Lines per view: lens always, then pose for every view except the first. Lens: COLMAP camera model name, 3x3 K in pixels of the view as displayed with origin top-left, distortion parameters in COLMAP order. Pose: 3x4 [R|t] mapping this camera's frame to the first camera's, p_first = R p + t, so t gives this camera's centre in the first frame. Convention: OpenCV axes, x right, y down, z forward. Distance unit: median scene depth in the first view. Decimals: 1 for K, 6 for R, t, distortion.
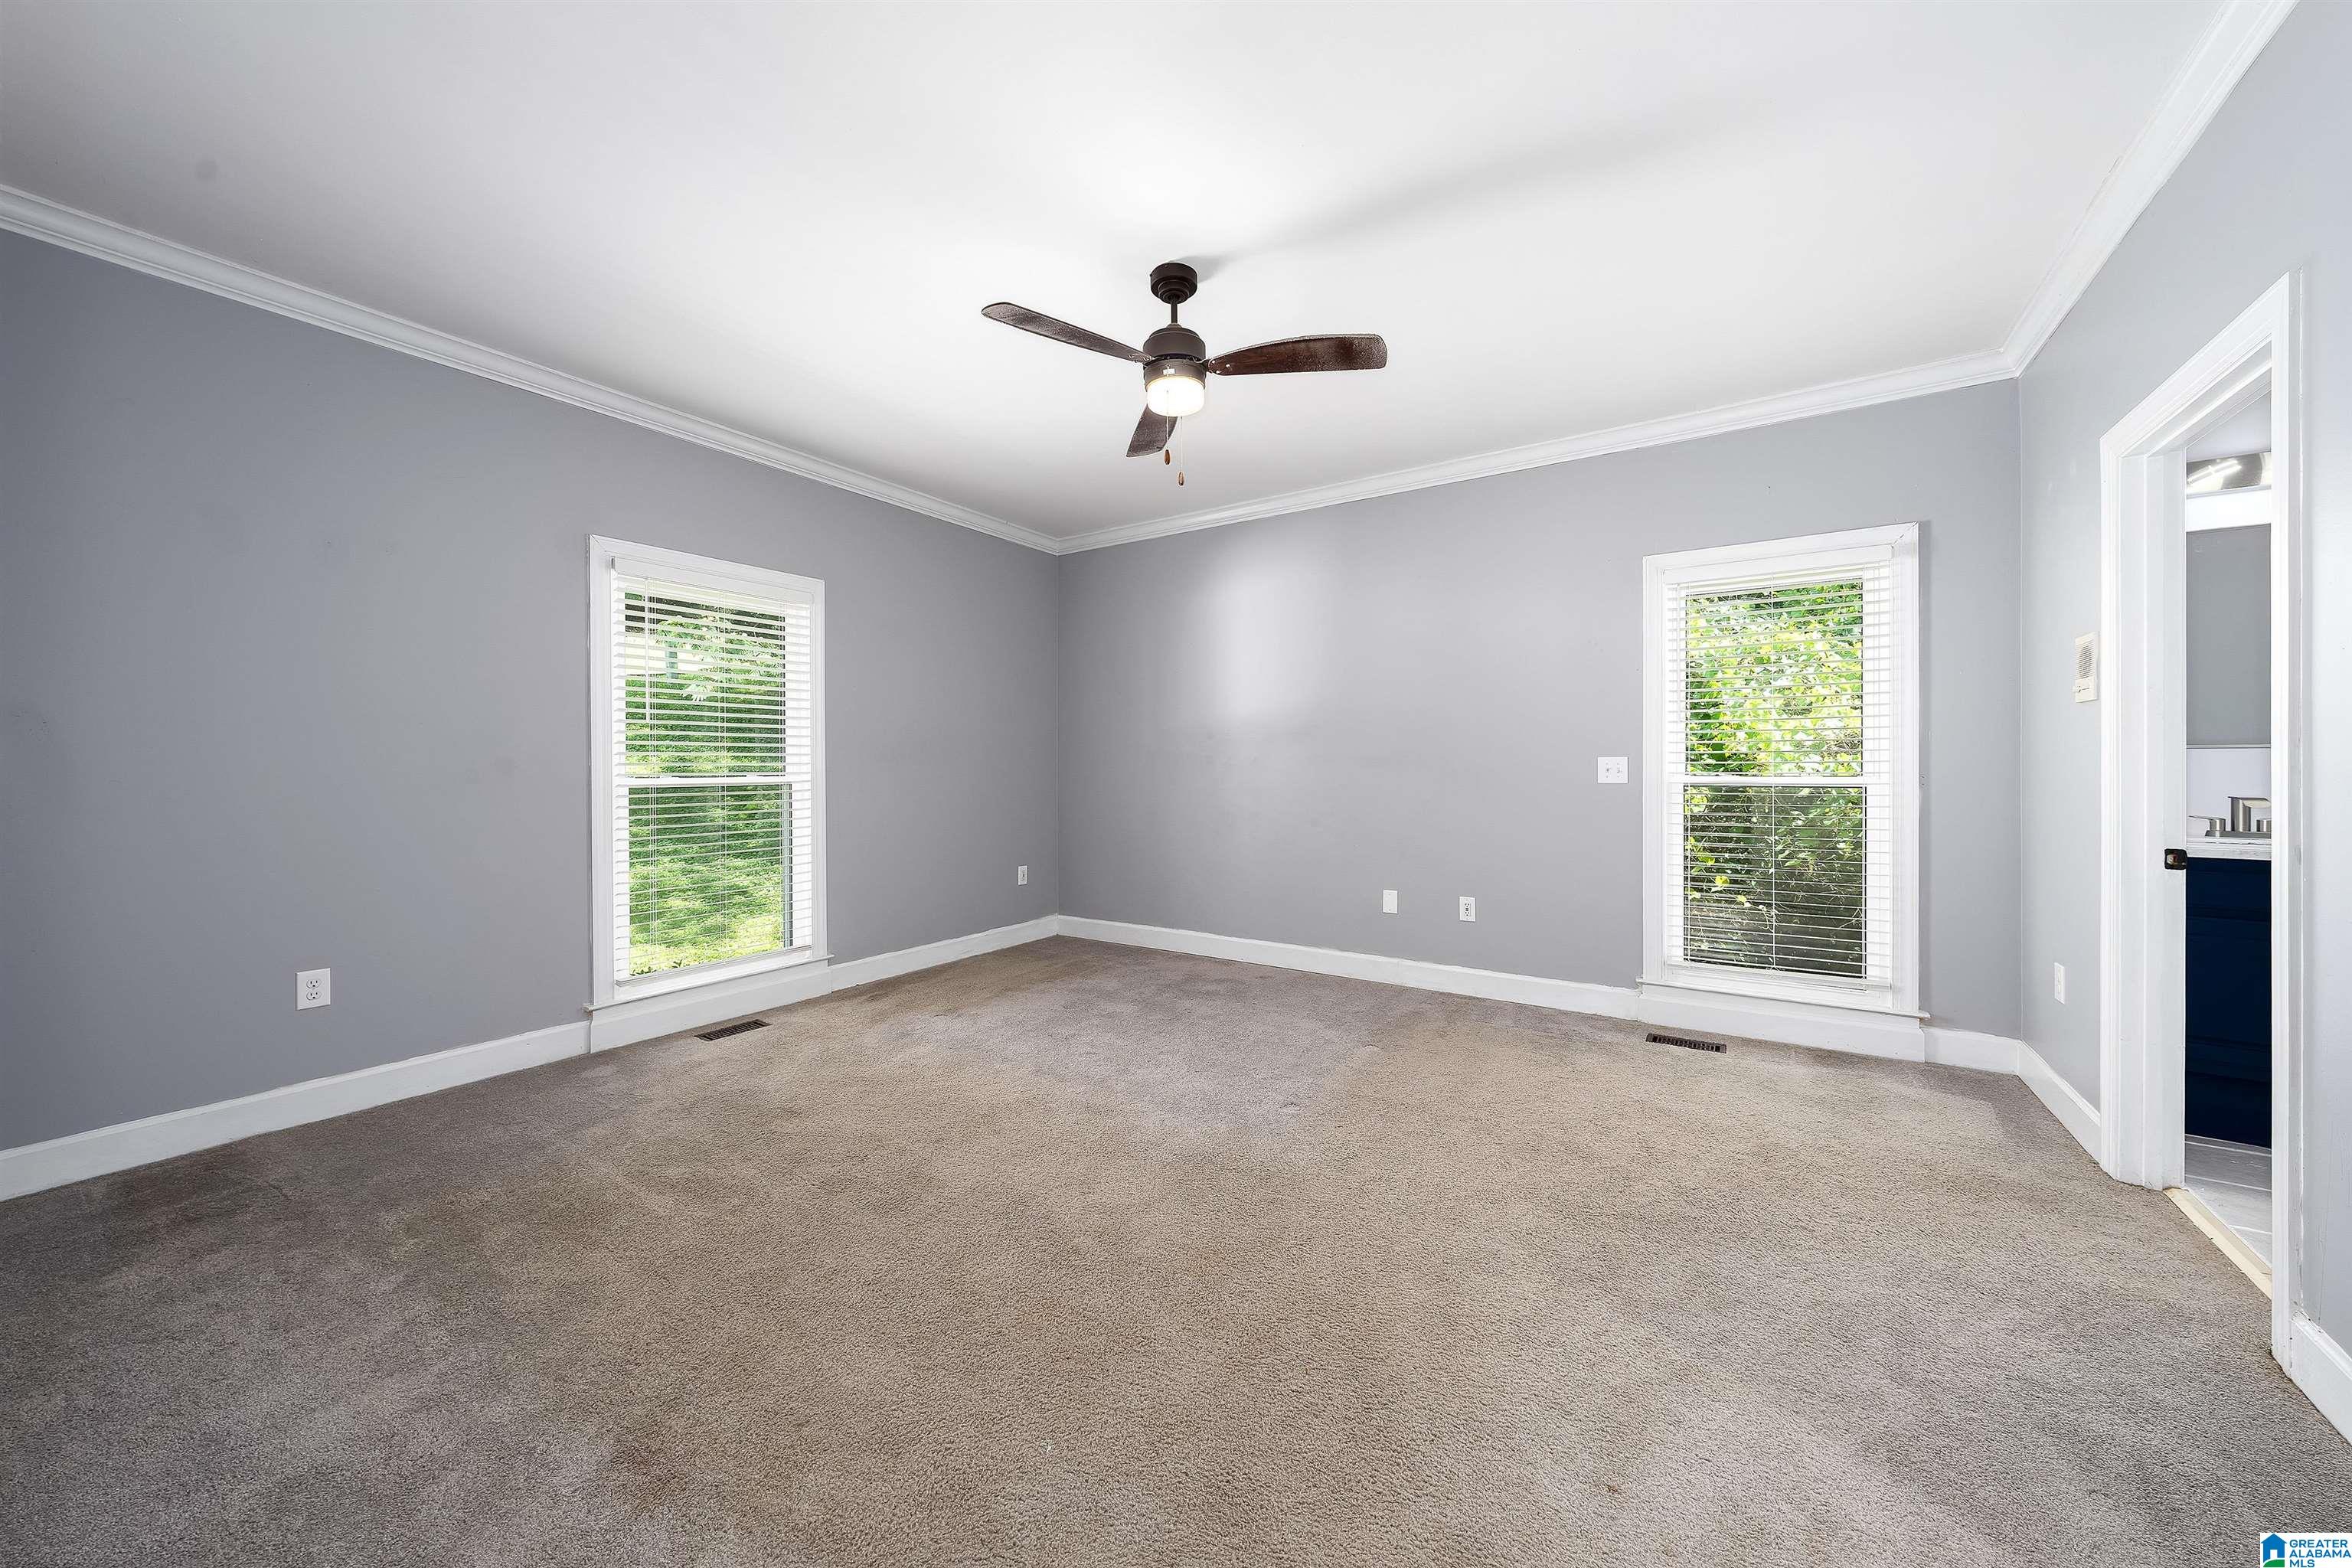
lens RADIAL K [[840.1, 0, 1176.0], [0, 840.1, 784.0], [0, 0, 1]] dist [0.000328, 0.000004]
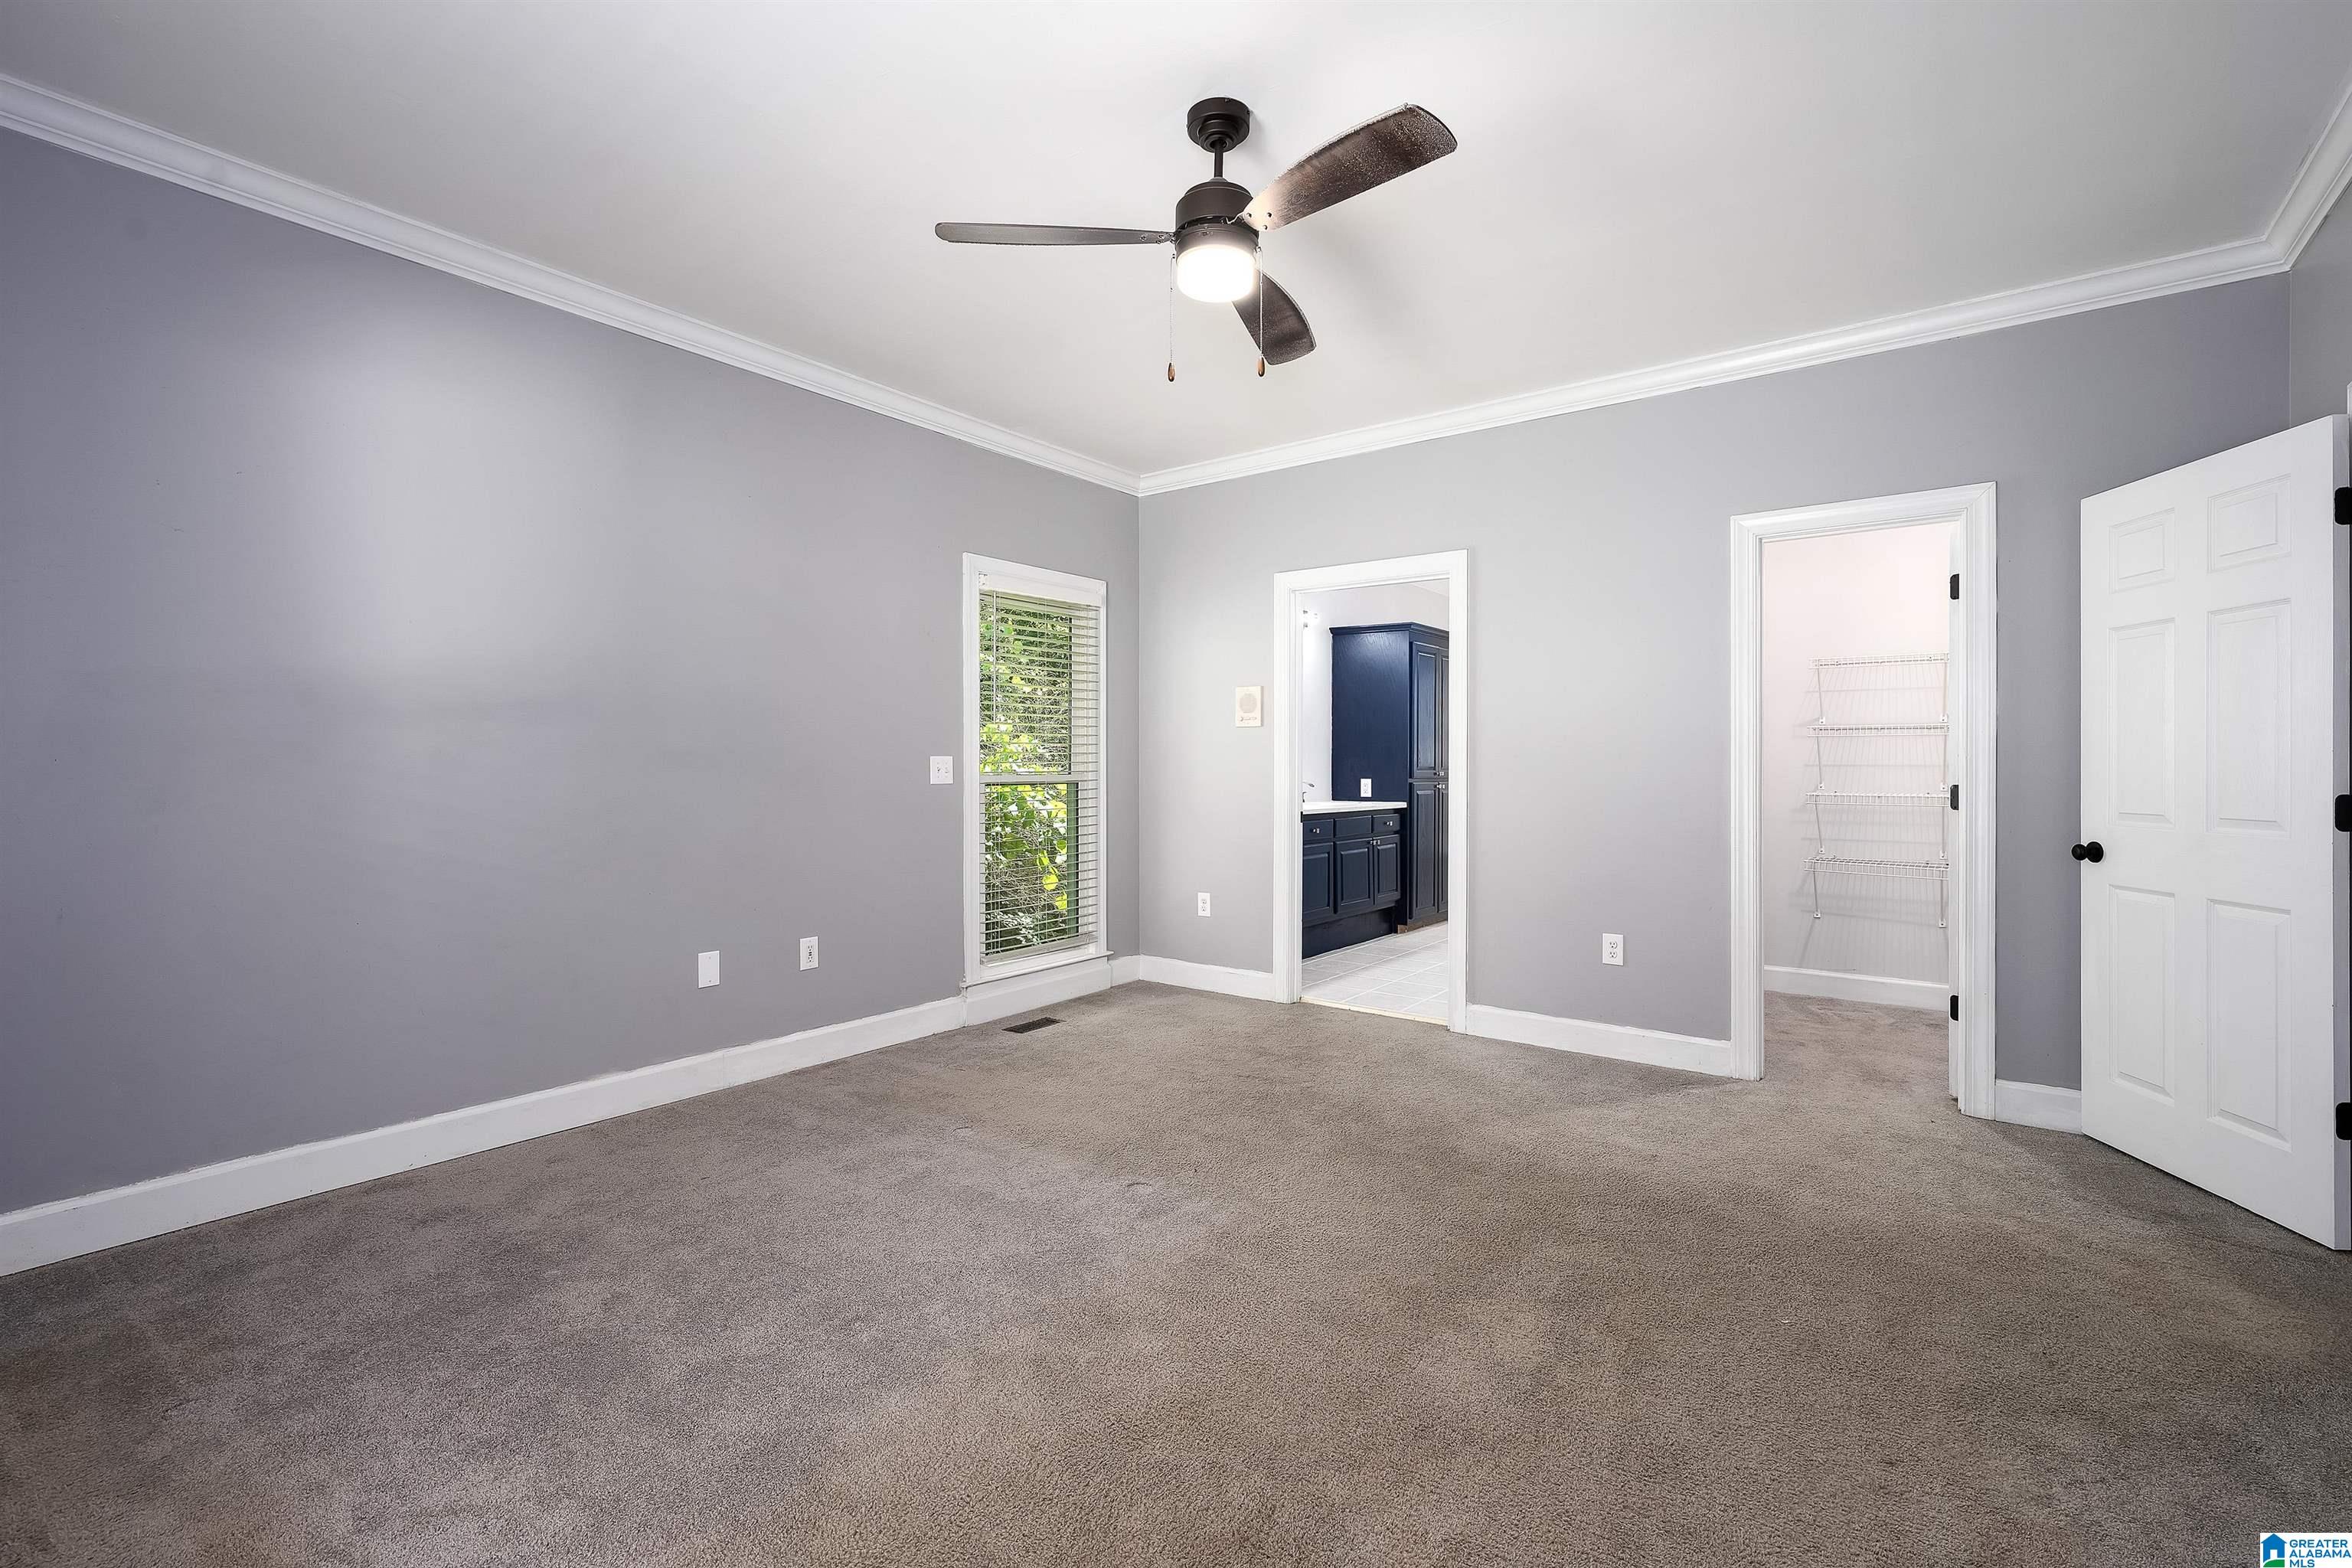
lens RADIAL K [[1058.5, 0, 1176.0], [0, 1058.5, 784.0], [0, 0, 1]] dist [-0.000829, -0.000050]
pose [[0.048204, -0.013961, 0.998740, -0.670771], [0.029531, 0.999485, 0.012546, -0.008155], [-0.998401, 0.028889, 0.048592, 0.698230]]
